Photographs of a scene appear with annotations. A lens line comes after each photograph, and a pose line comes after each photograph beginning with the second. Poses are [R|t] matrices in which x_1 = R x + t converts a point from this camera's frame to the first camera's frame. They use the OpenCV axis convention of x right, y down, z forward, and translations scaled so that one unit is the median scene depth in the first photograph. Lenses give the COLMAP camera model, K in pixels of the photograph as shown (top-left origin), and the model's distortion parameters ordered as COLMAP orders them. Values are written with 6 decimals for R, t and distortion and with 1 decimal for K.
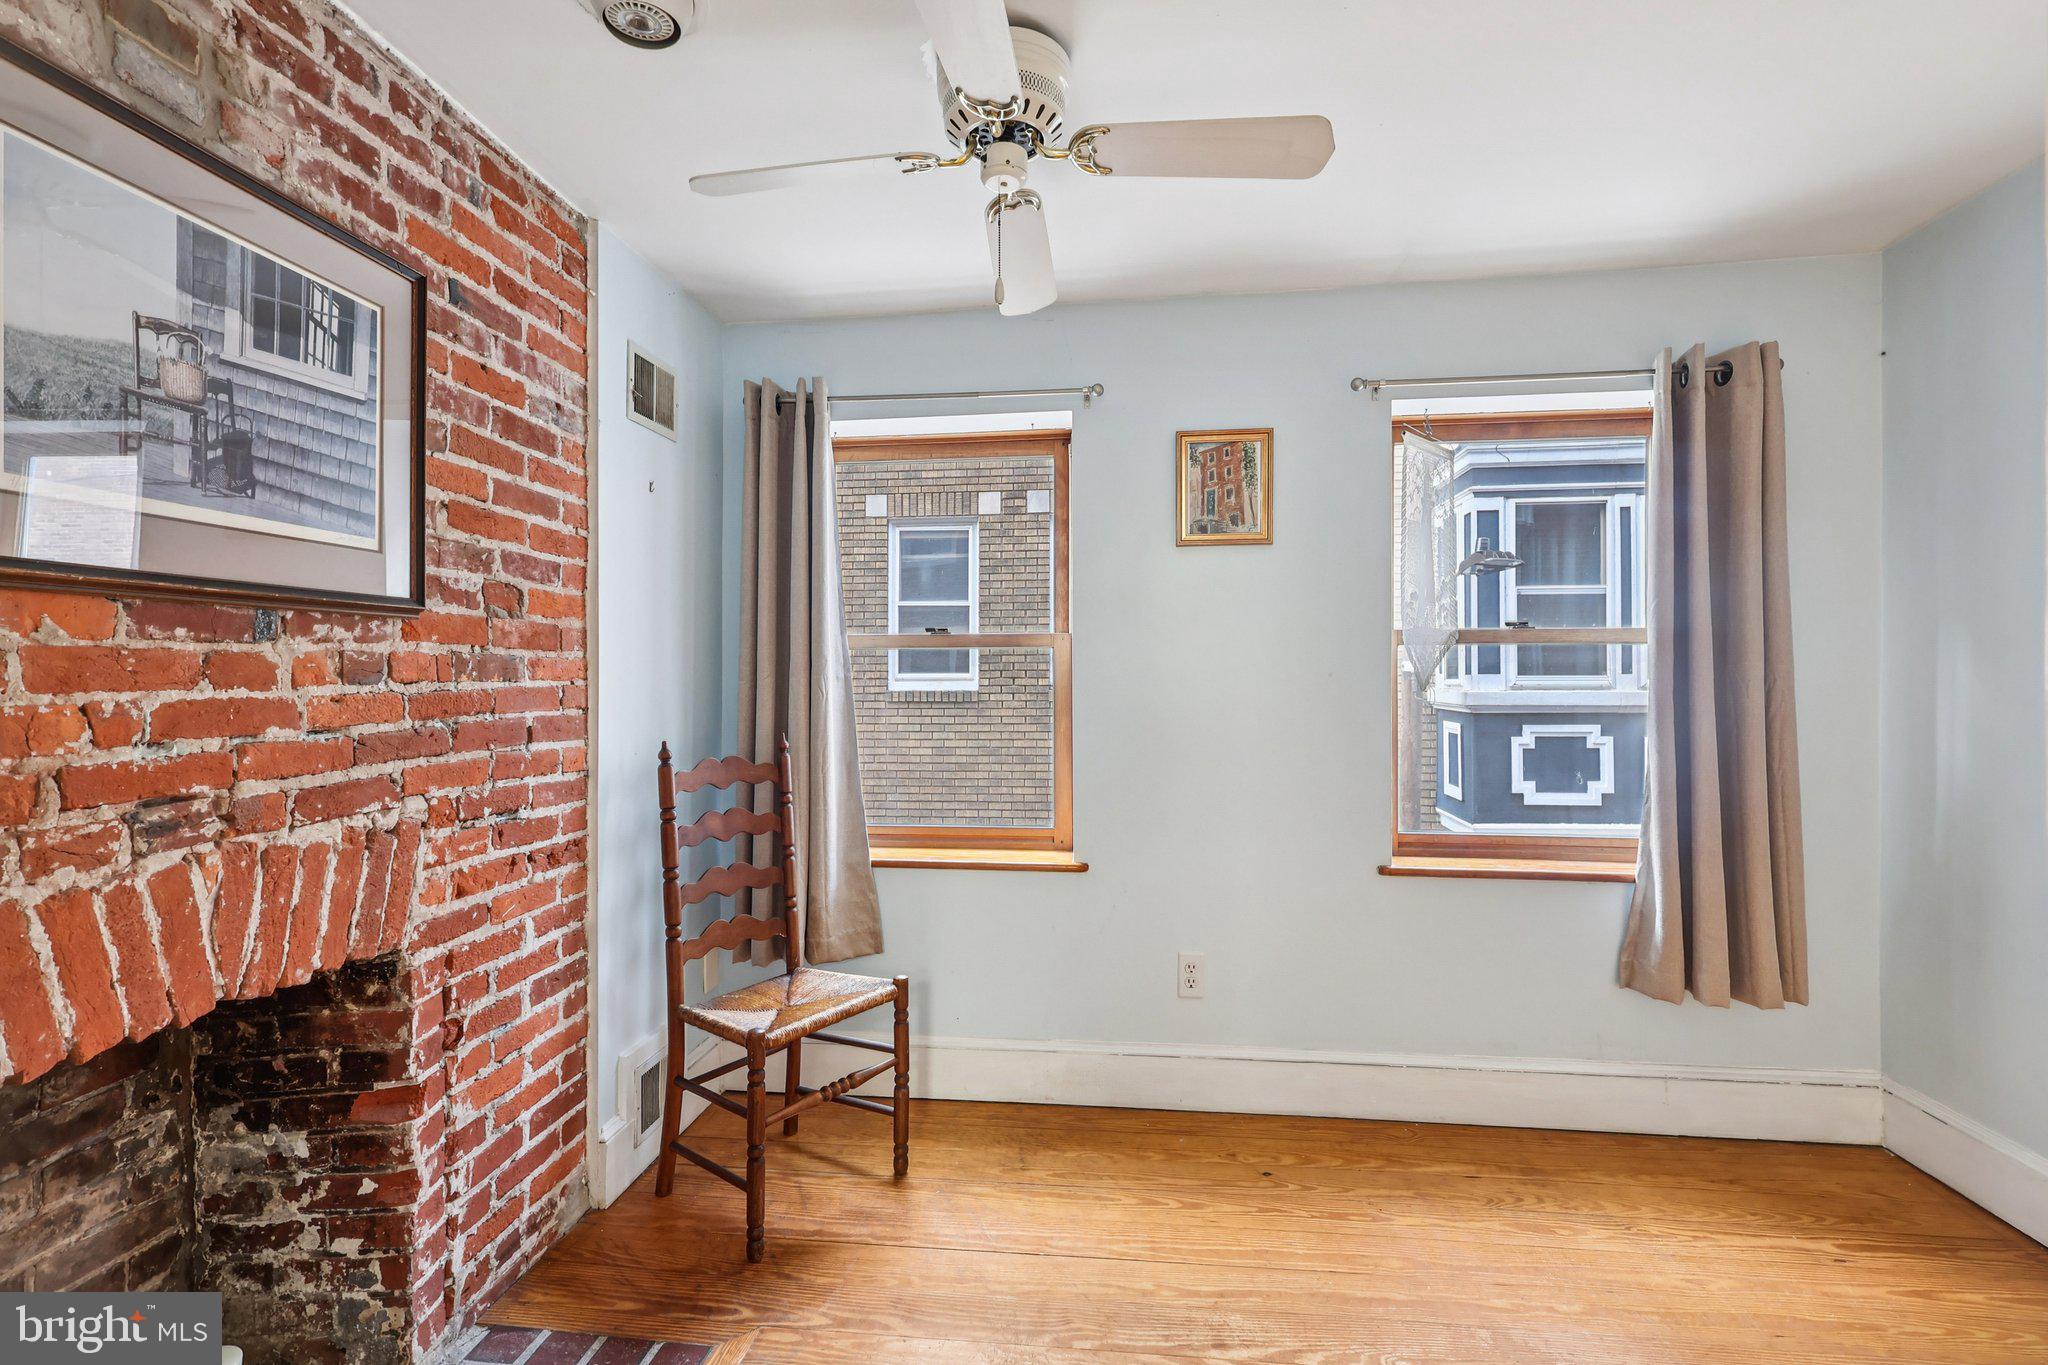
lens RADIAL K [[968.1, 0, 1005.6], [0, 968.1, 688.1], [0, 0, 1]] dist [0.000726, 0.000984]
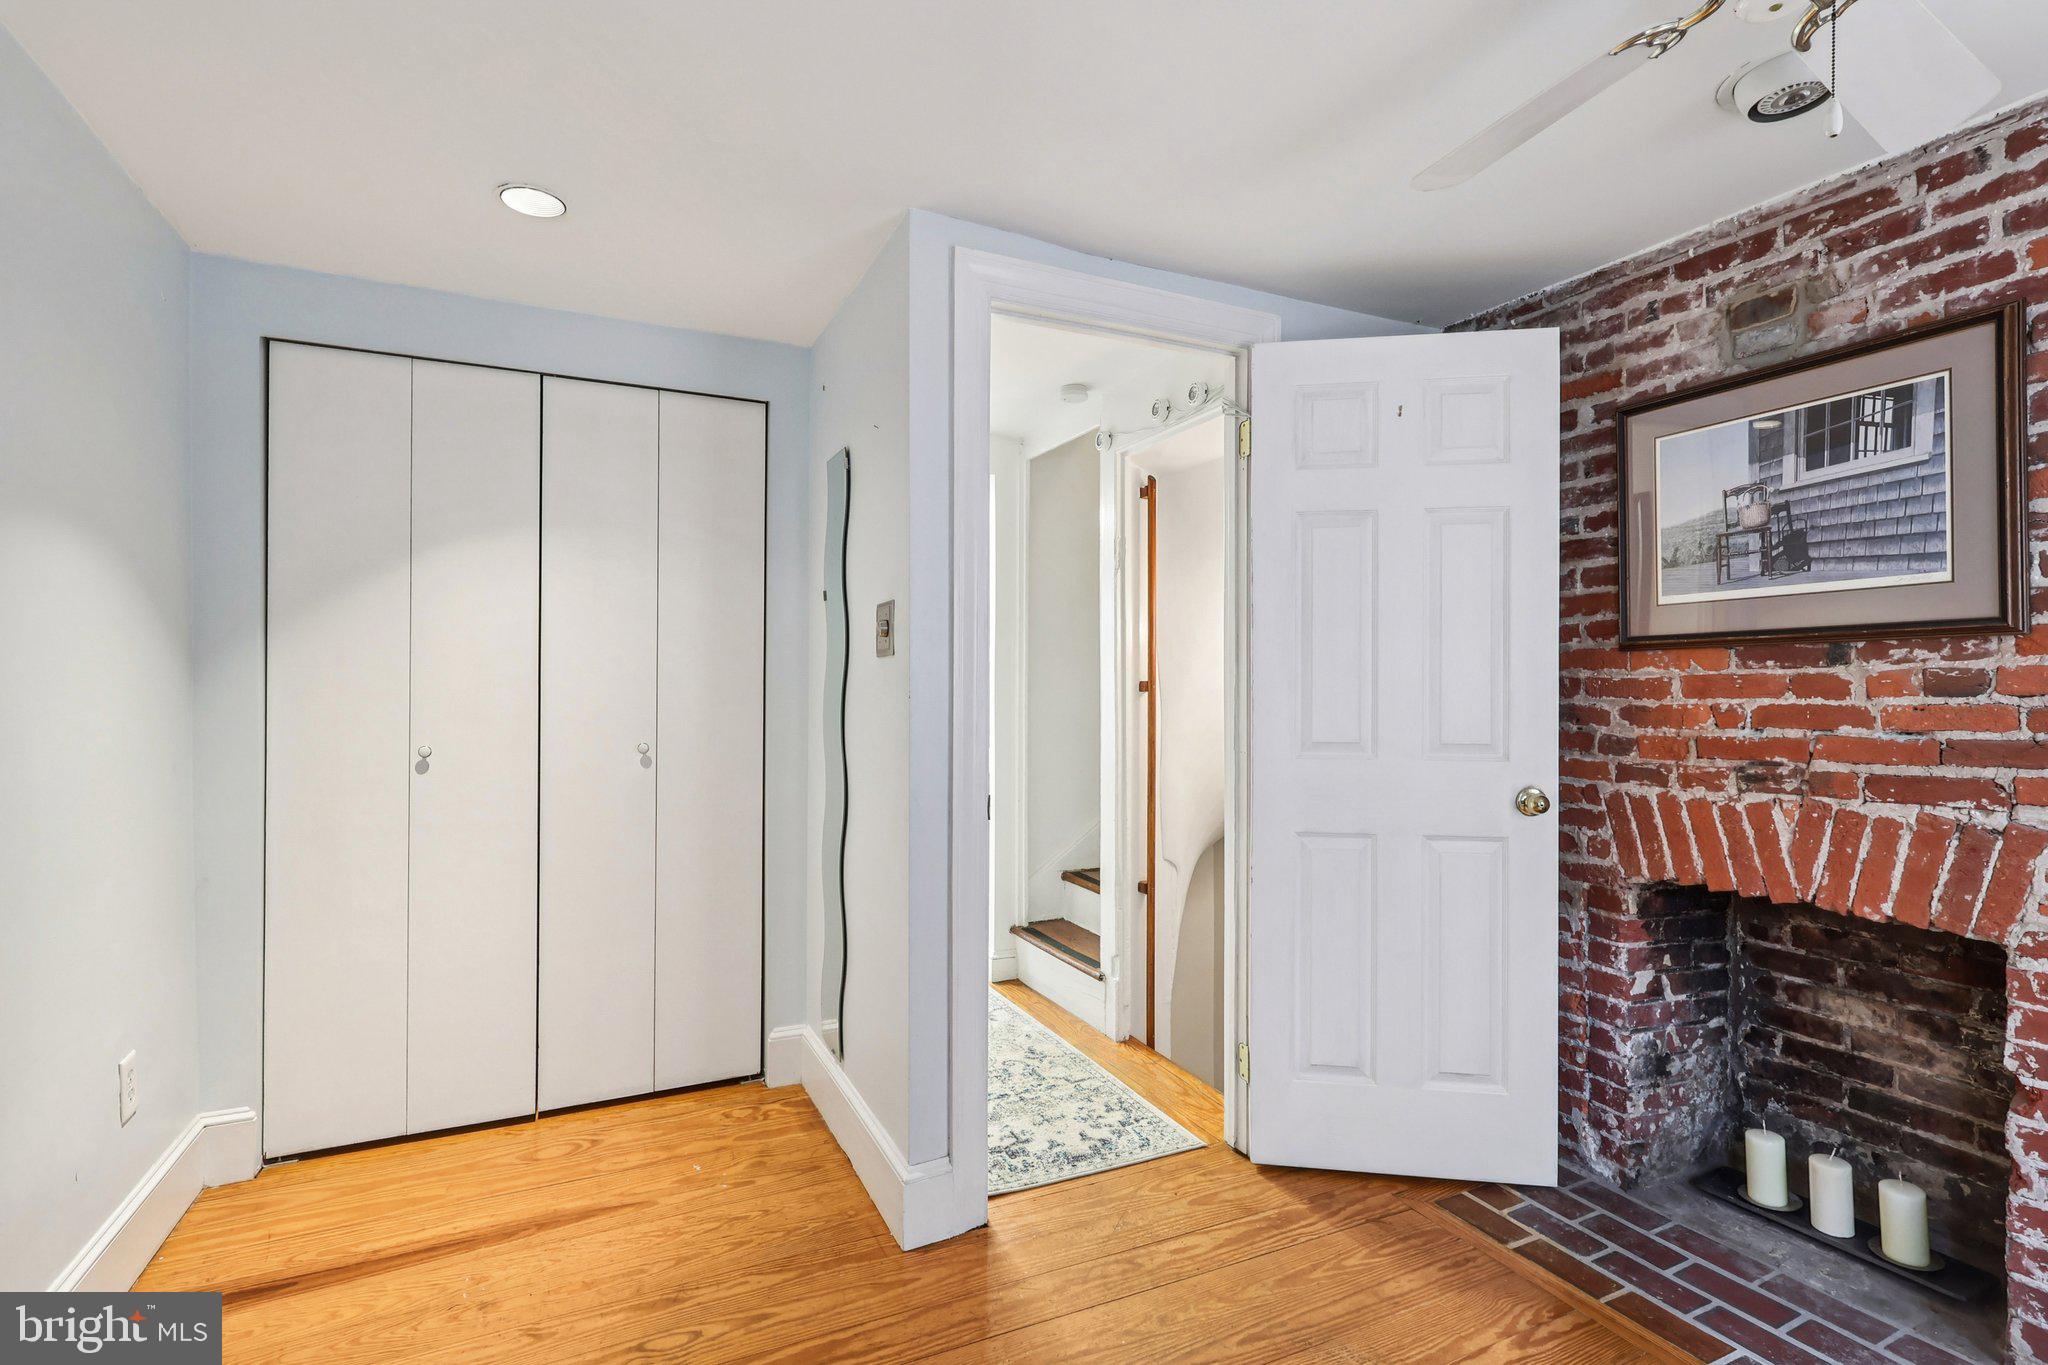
lens RADIAL K [[968.1, 0, 1029.2], [0, 968.1, 697.8], [0, 0, 1]] dist [0.000726, 0.000984]
pose [[-0.837551, 0.007707, -0.546304, 0.879503], [-0.002615, 0.999833, 0.018113, -0.019903], [0.546352, 0.016599, -0.837391, 1.334467]]
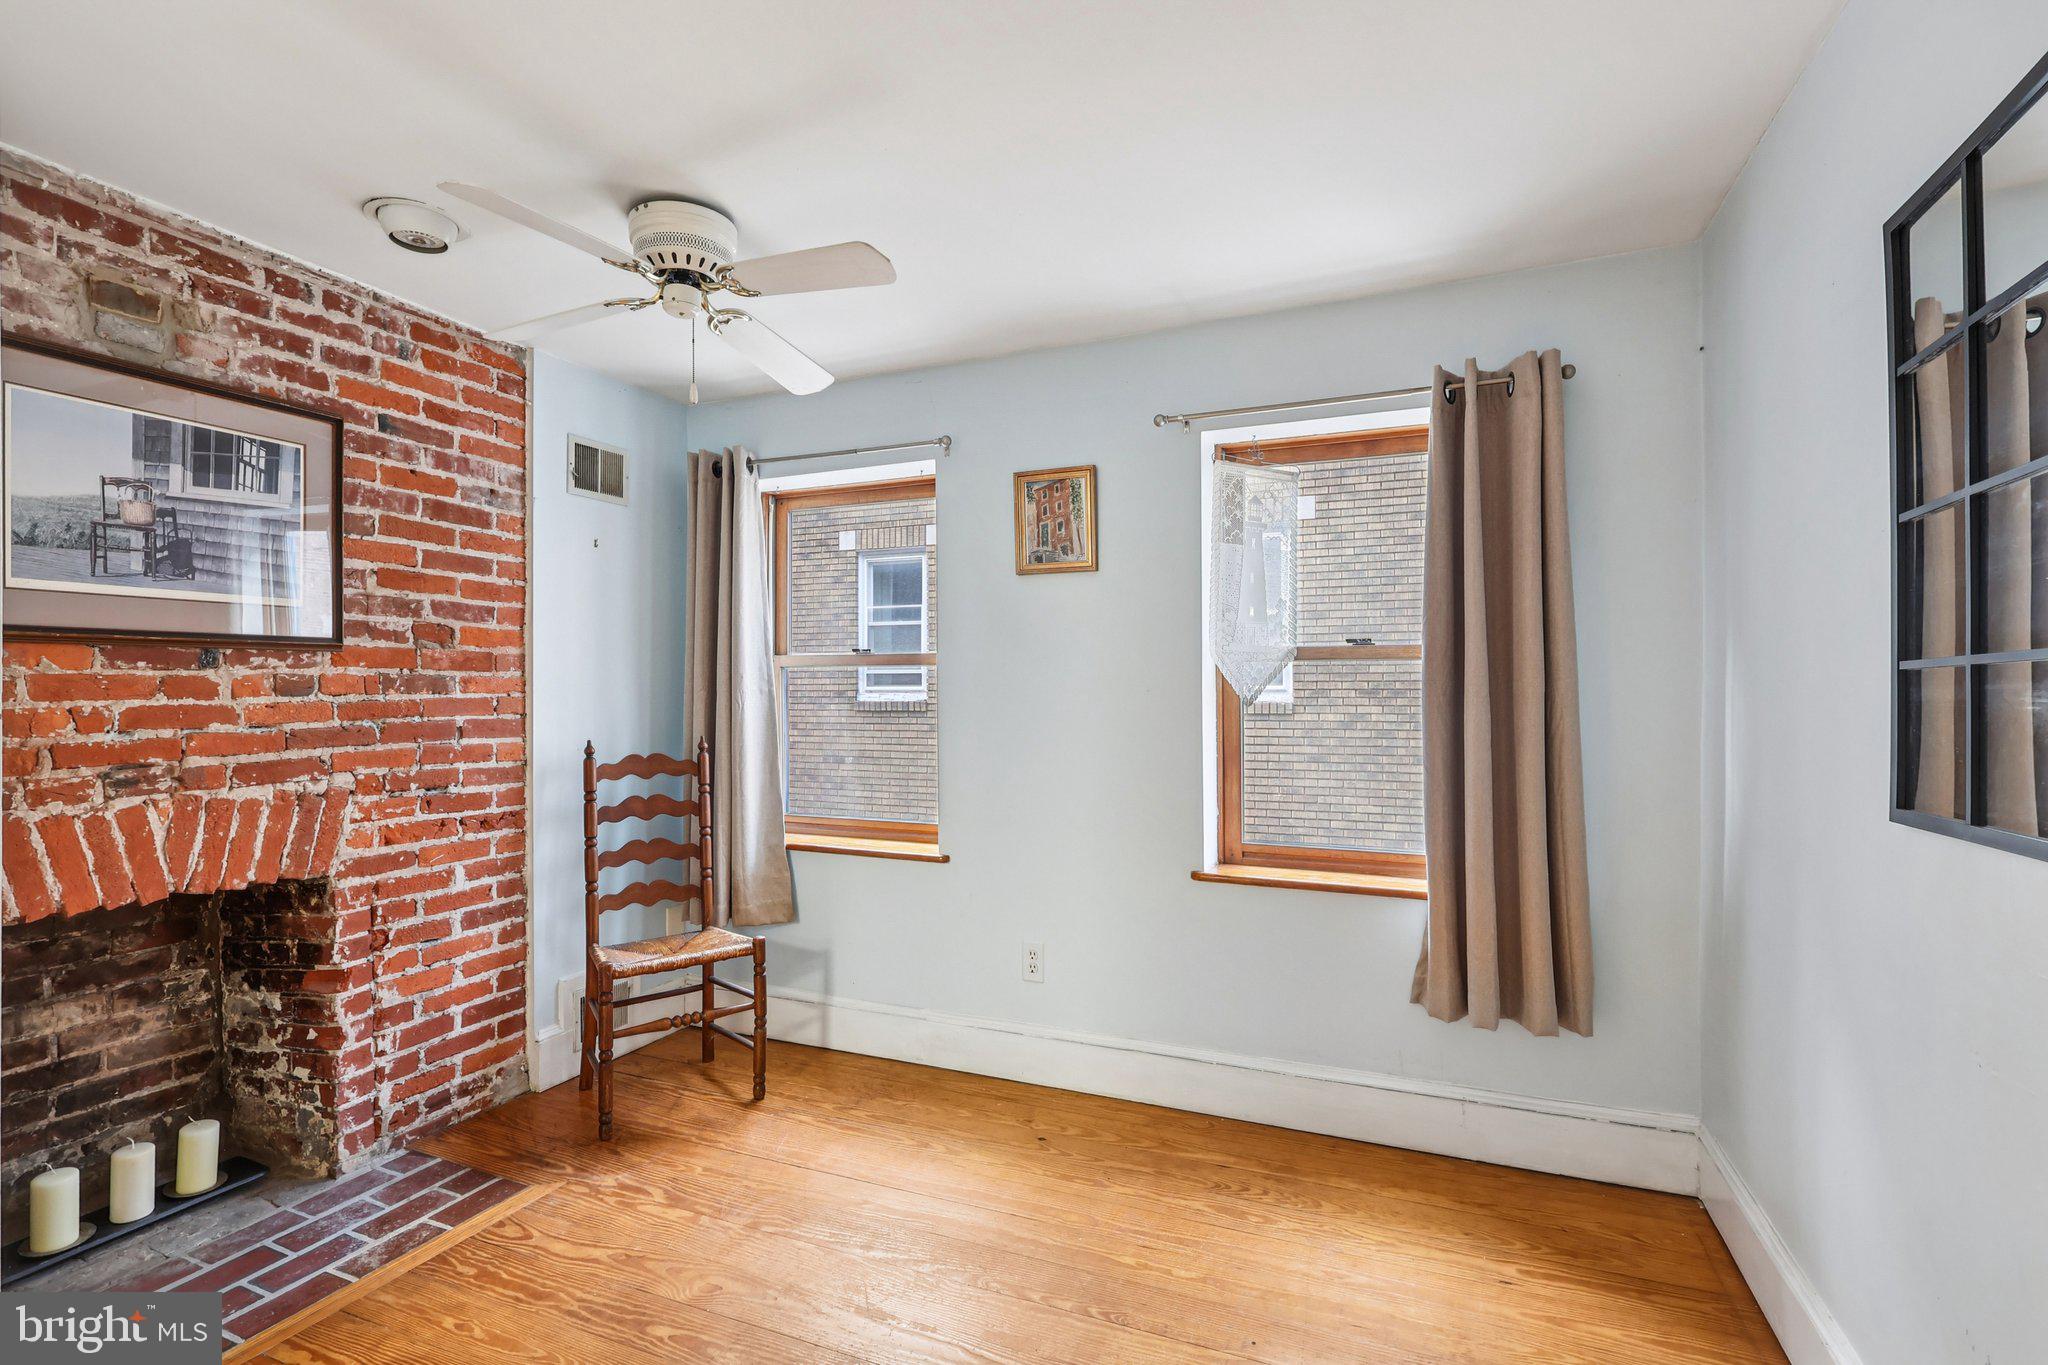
lens RADIAL K [[968.1, 0, 1010.8], [0, 968.1, 694.8], [0, 0, 1]] dist [0.000726, 0.000984]
pose [[0.958829, 0.004994, -0.283940, 0.810034], [-0.006006, 0.999978, -0.002695, -0.008206], [0.283920, 0.004290, 0.958838, -0.124191]]
